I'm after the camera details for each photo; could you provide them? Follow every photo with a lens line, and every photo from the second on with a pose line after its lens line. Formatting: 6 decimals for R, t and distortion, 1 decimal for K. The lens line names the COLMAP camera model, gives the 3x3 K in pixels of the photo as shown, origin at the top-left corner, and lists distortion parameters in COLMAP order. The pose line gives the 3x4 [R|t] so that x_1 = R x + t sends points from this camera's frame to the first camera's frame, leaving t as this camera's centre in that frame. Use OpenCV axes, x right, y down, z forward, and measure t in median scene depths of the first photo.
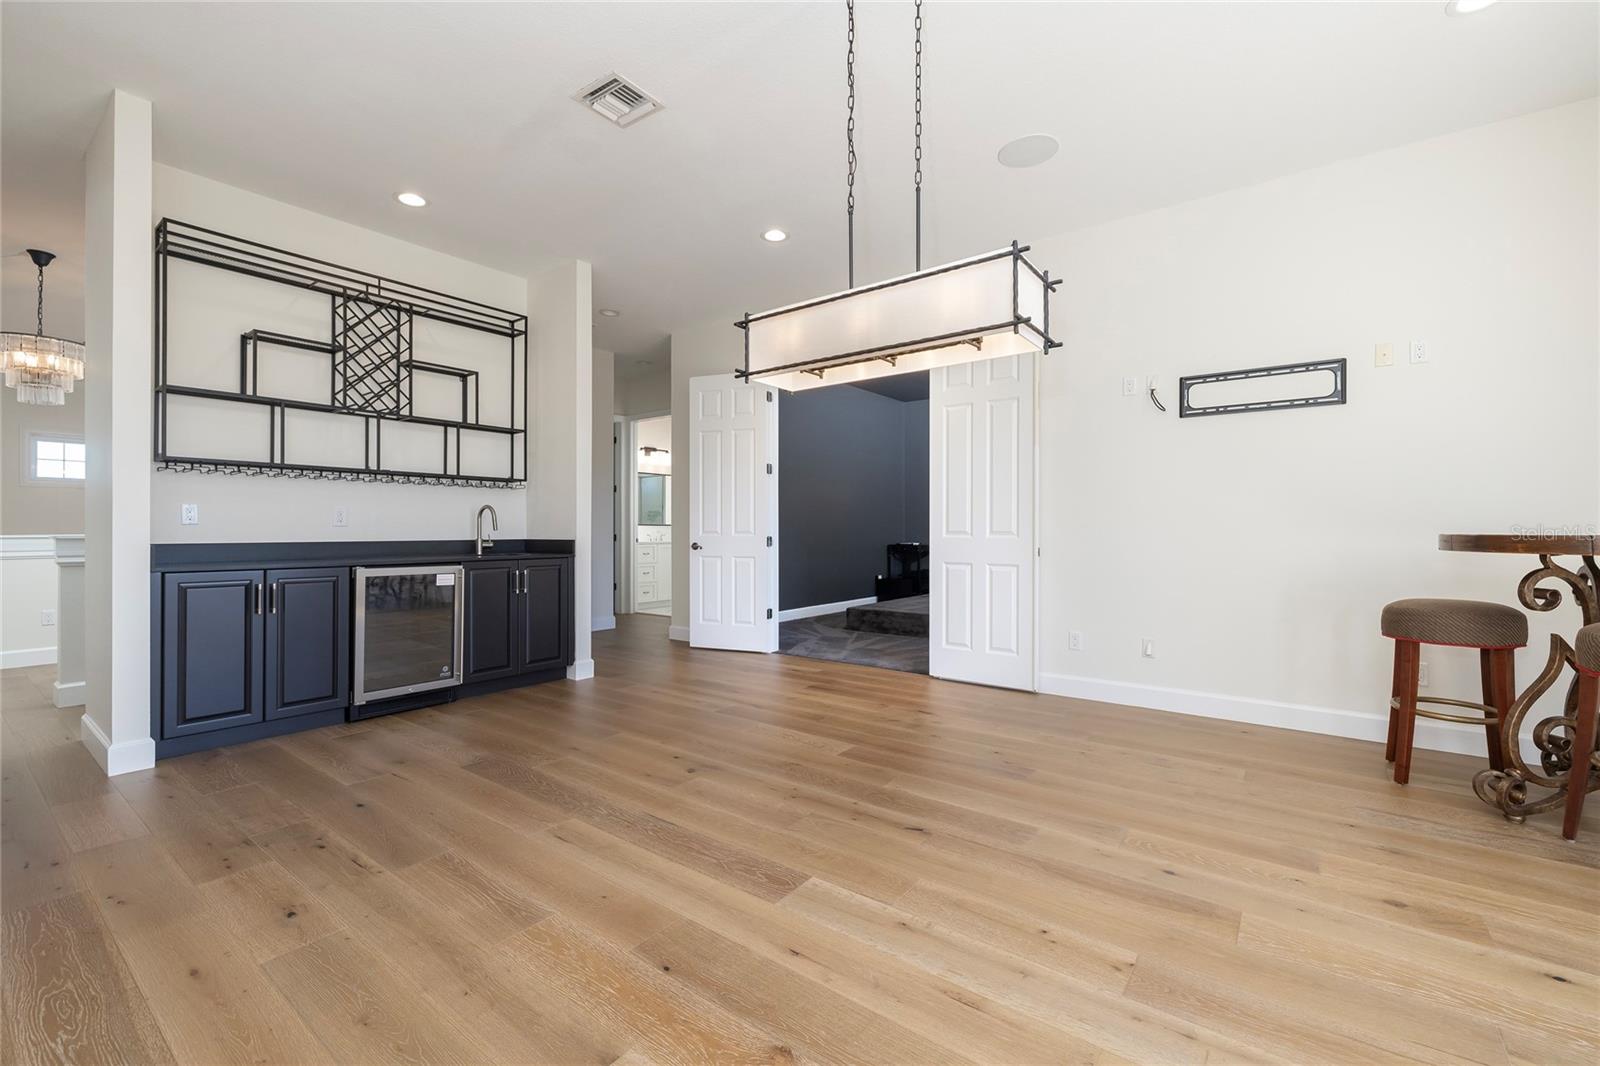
lens RADIAL K [[679.0, 0, 793.7], [0, 679.0, 535.7], [0, 0, 1]] dist [0.004012, -0.000607]
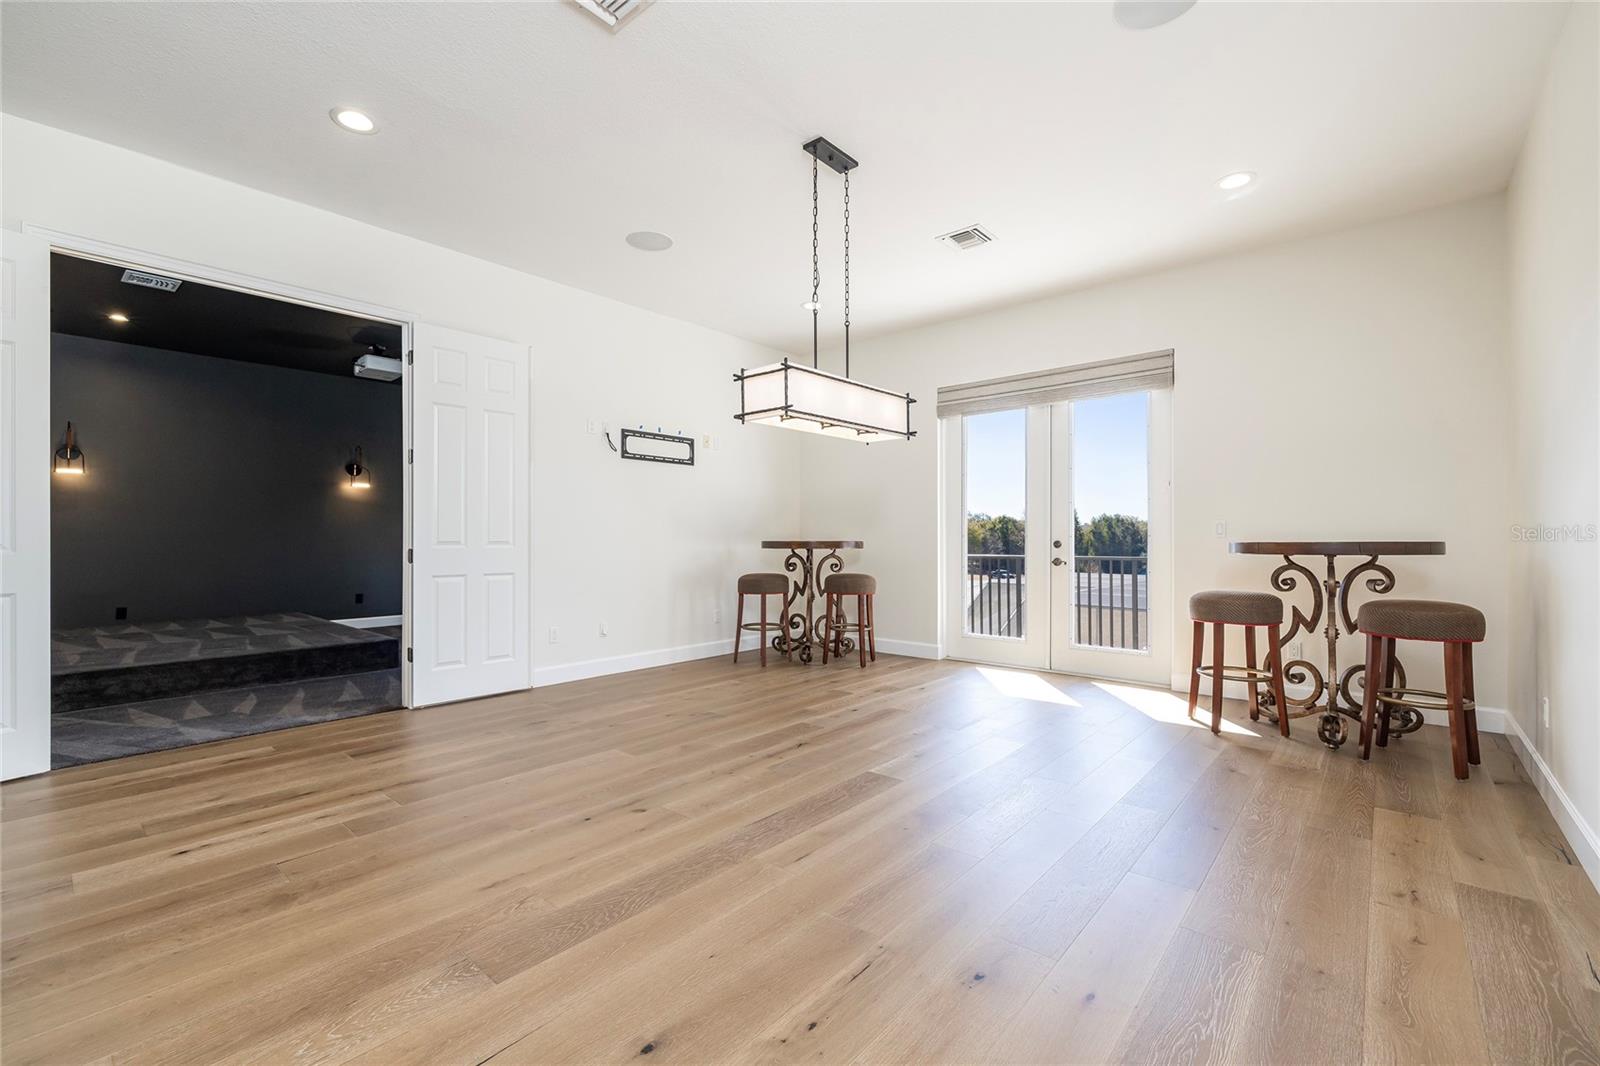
lens RADIAL K [[679.0, 0, 792.7], [0, 679.0, 527.6], [0, 0, 1]] dist [0.004012, -0.000607]
pose [[0.065182, 0.015221, 0.997757, -1.030503], [0.012162, 0.999797, -0.016047, -0.006592], [-0.997799, 0.013181, 0.064984, 0.740350]]
